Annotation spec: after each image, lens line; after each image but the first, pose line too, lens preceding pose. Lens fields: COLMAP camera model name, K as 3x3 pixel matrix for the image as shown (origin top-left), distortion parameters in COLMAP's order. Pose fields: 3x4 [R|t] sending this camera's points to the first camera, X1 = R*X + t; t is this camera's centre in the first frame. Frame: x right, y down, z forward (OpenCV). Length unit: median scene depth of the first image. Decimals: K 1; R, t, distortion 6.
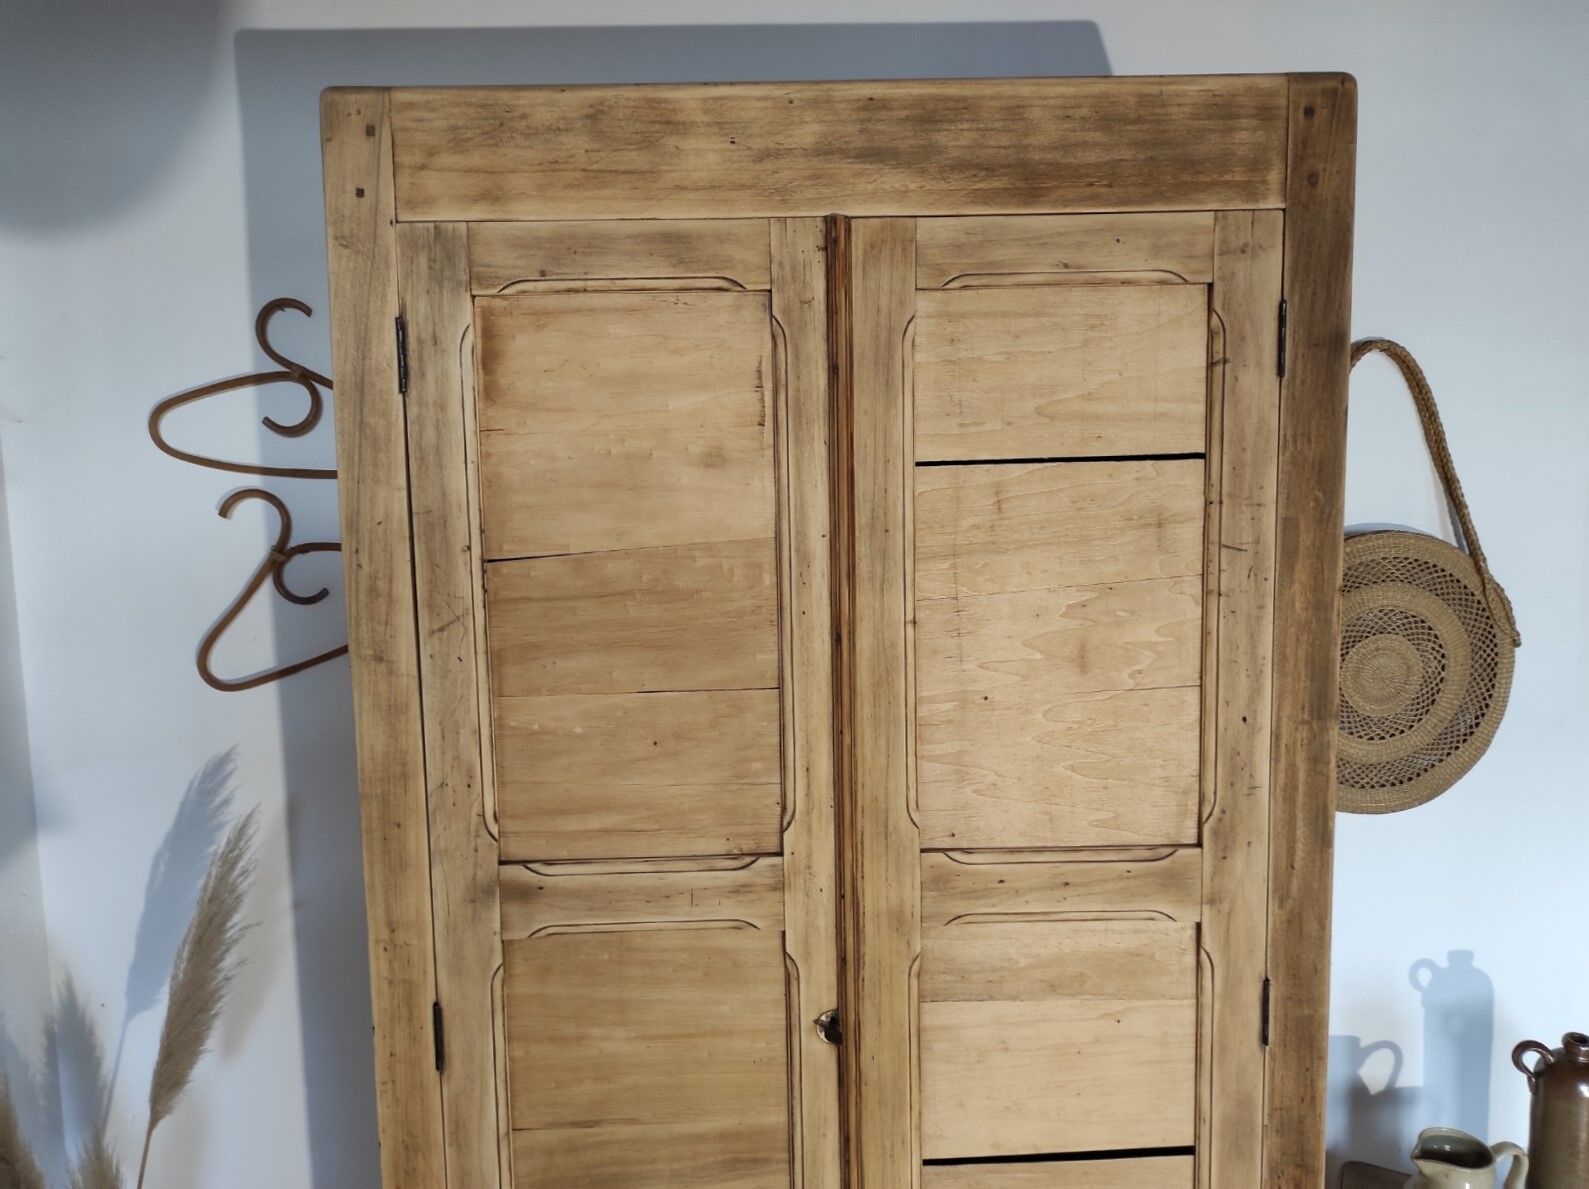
lens RADIAL K [[1195.5, 0, 810.3], [0, 1195.5, 600.2], [0, 0, 1]] dist [0.042292, -0.038933]
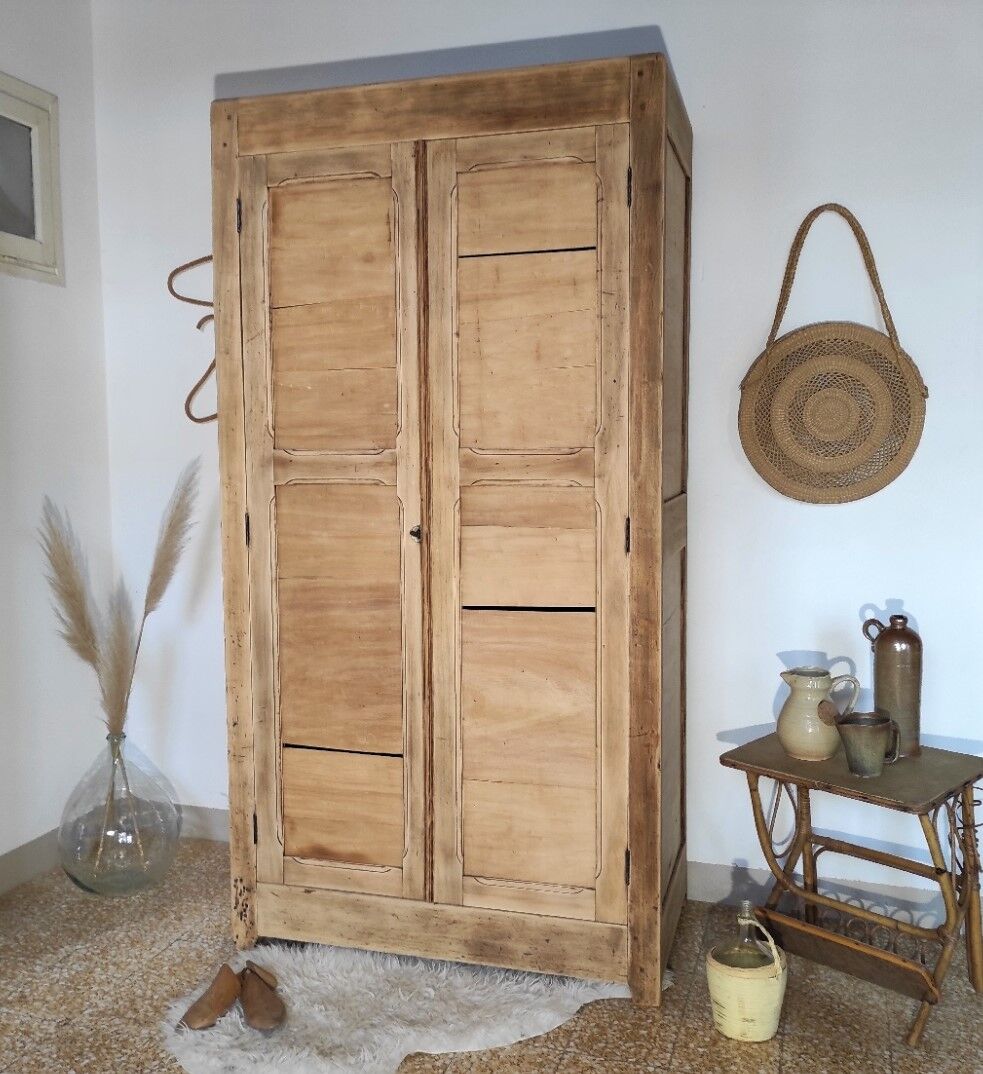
lens RADIAL K [[1105.8, 0, 484.3], [0, 1105.8, 530.1], [0, 0, 1]] dist [0.034508, 0.000000]
pose [[0.953200, 0.035346, -0.300266, 0.732530], [-0.042619, 0.998934, -0.017707, 0.396216], [0.299320, 0.029675, 0.953691, -0.818549]]
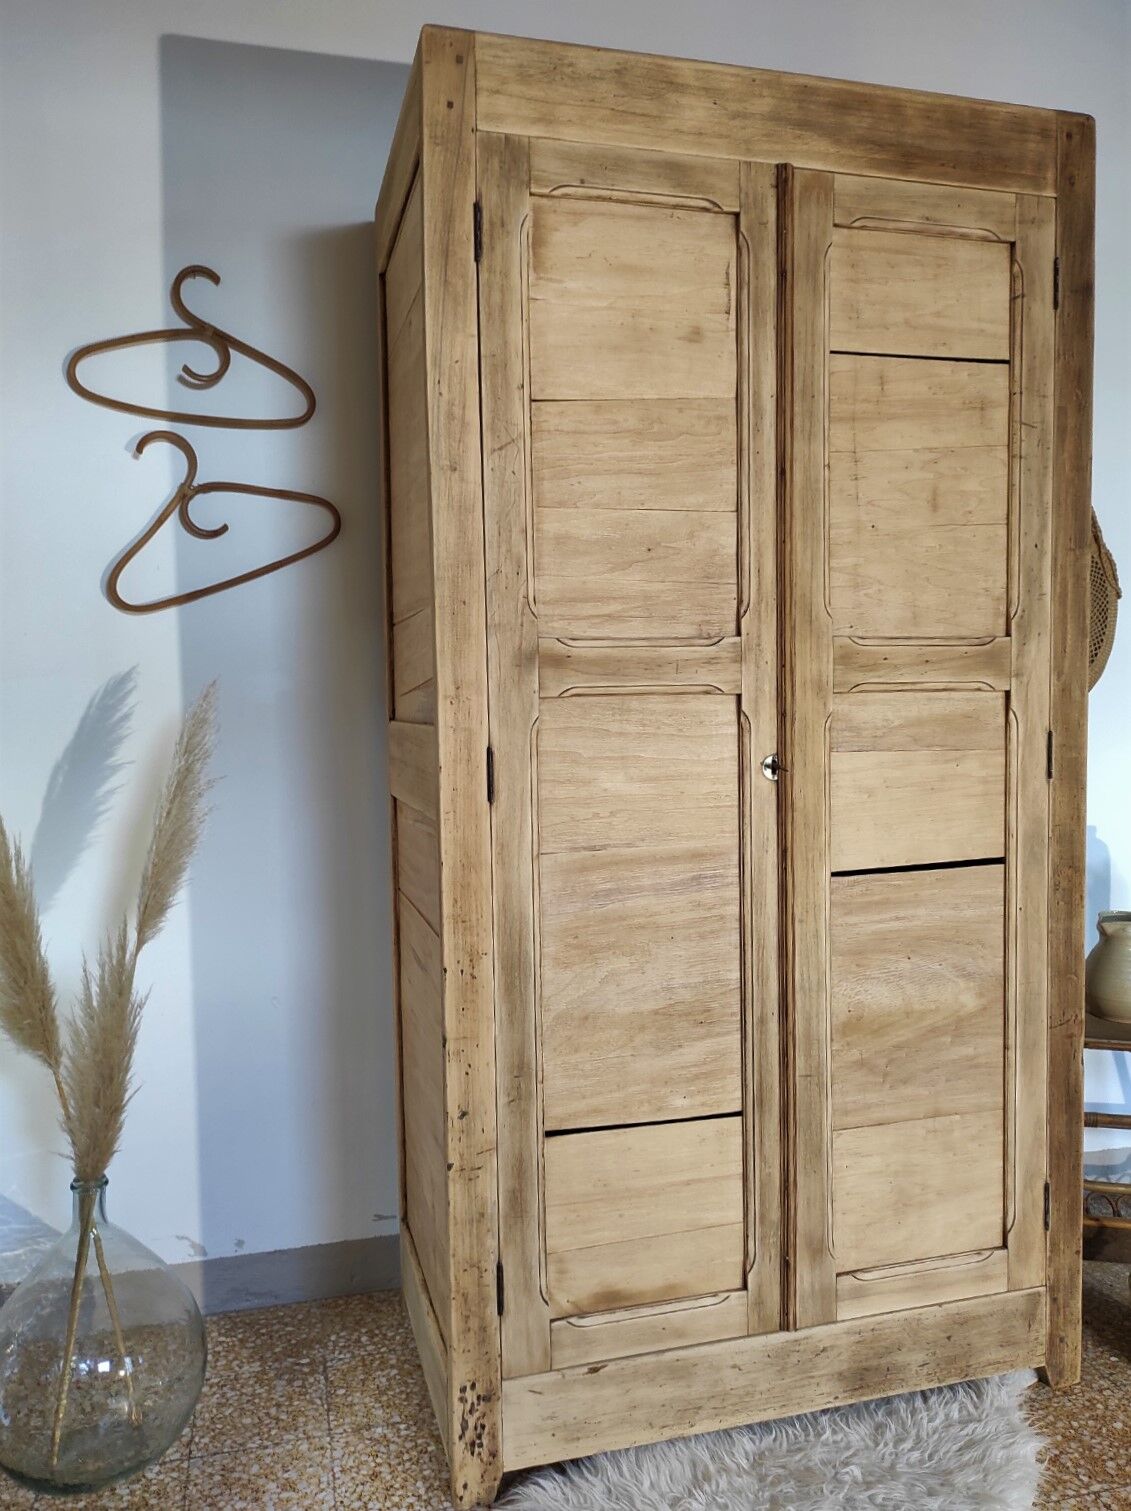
lens RADIAL K [[1136.8, 0, 570.4], [0, 1136.8, 759.4], [0, 0, 1]] dist [0.042292, -0.038933]
pose [[0.969166, -0.009951, 0.246208, -0.543340], [0.024333, 0.998165, -0.055443, 0.431874], [-0.245204, 0.059725, 0.967630, -0.192650]]
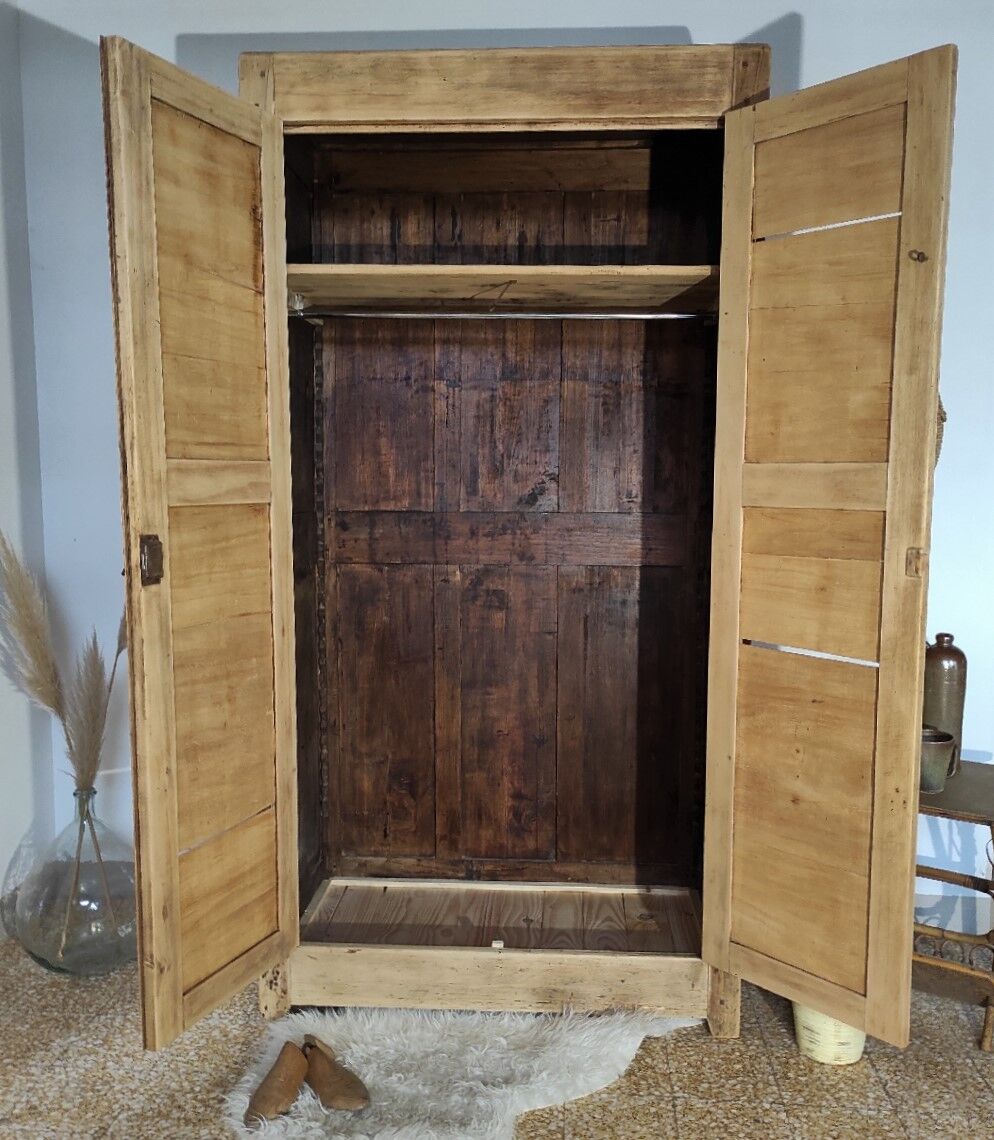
lens RADIAL K [[1065.9, 0, 511.1], [0, 1065.9, 590.0], [0, 0, 1]] dist [0.031305, 0.000000]
pose [[0.996981, 0.031848, -0.070818, 0.186112], [-0.031667, 0.999492, 0.003675, 0.421096], [0.070899, -0.001422, 0.997482, -0.705045]]
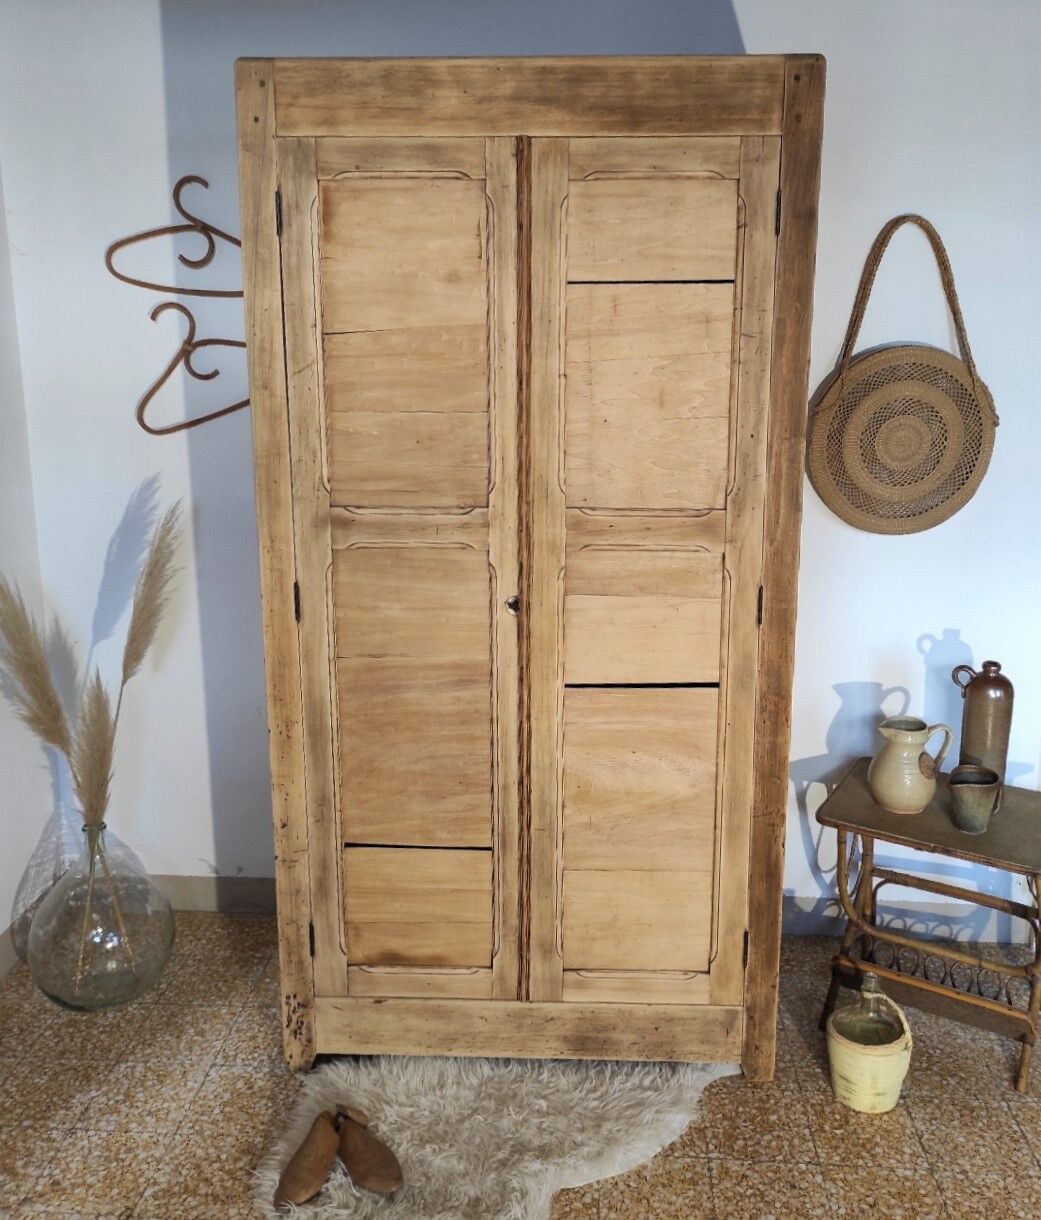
lens RADIAL K [[1093.4, 0, 546.0], [0, 1093.4, 561.1], [0, 0, 1]] dist [0.044213, -0.037597]
pose [[0.998355, 0.031494, -0.047900, 0.147569], [-0.026870, 0.995181, 0.094300, 0.141680], [0.050639, -0.092858, 0.994391, -0.637417]]
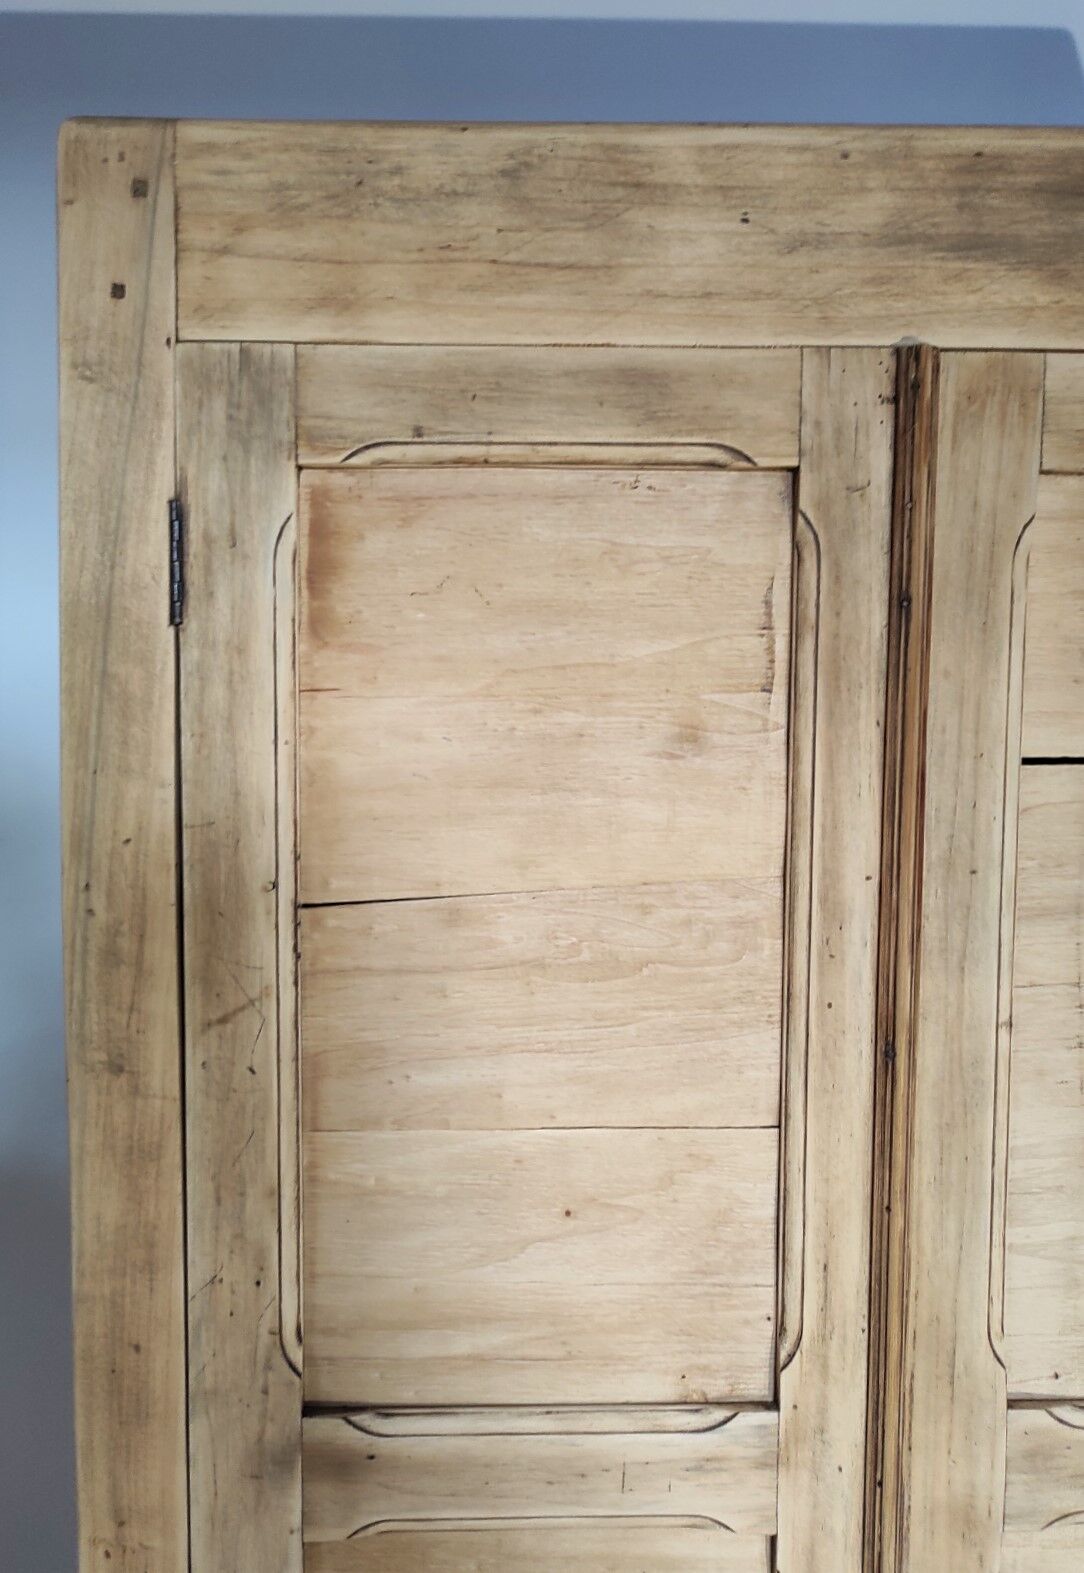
lens RADIAL K [[1230.3, 0, 507.7], [0, 1230.3, 762.2], [0, 0, 1]] dist [0.034498, -0.036861]
pose [[0.999715, 0.023811, 0.001722, -0.170998], [-0.023727, 0.998967, -0.038747, -0.083590], [-0.002643, 0.038695, 0.999248, 0.385044]]
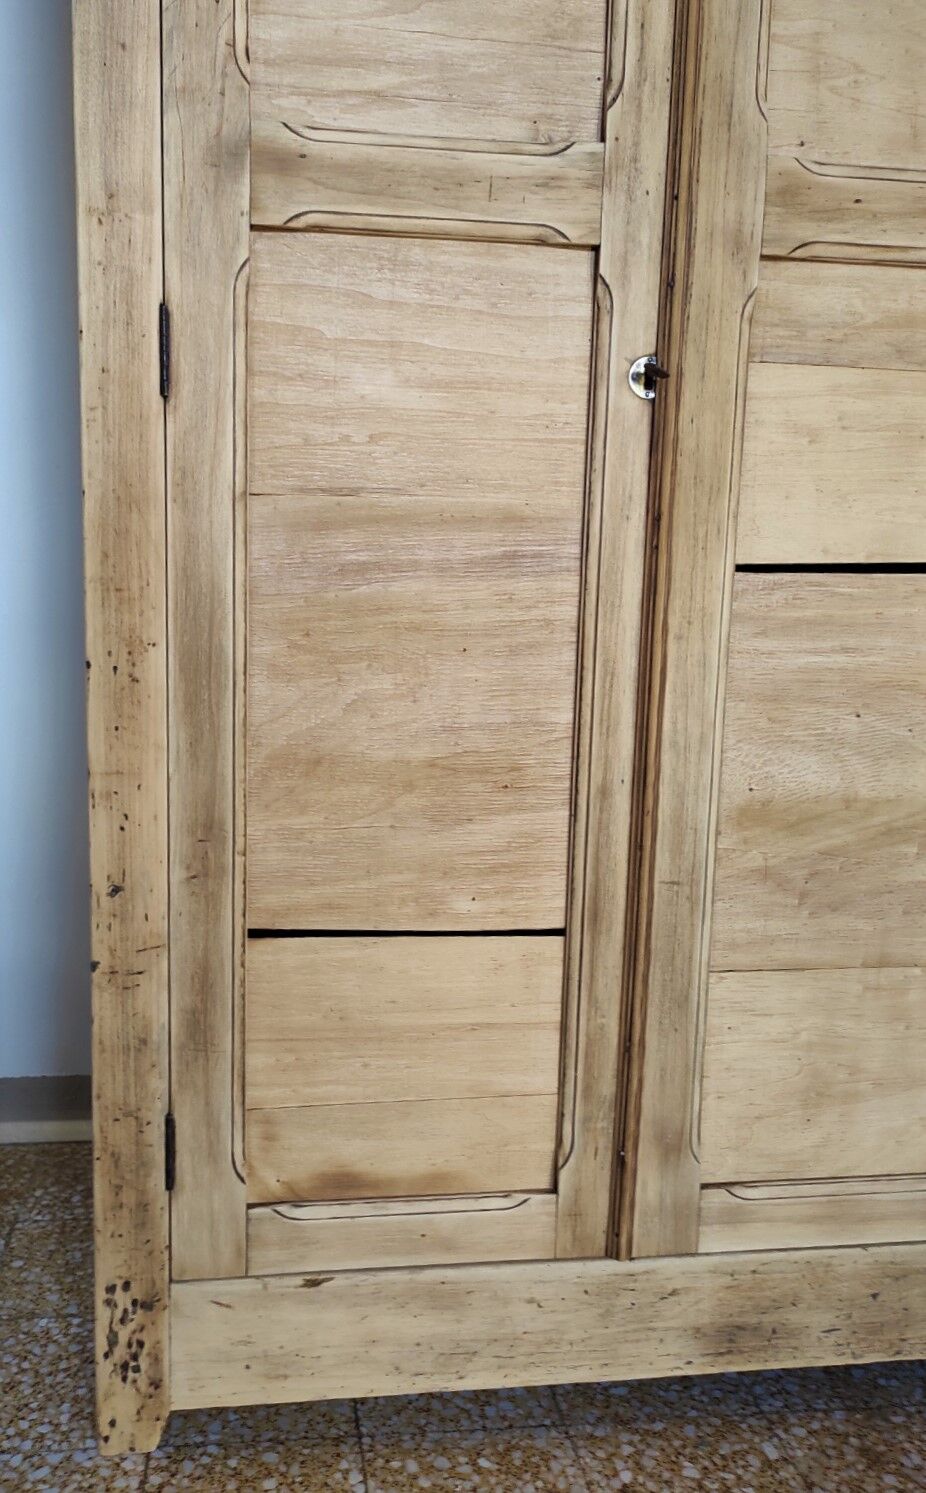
lens RADIAL K [[1153.2, 0, 378.3], [0, 1153.2, 742.7], [0, 0, 1]] dist [0.038354, -0.036334]
pose [[0.993749, 0.023890, 0.109055, -0.256388], [-0.027518, 0.999113, 0.031886, 0.613237], [-0.108197, -0.034688, 0.993524, 0.236700]]
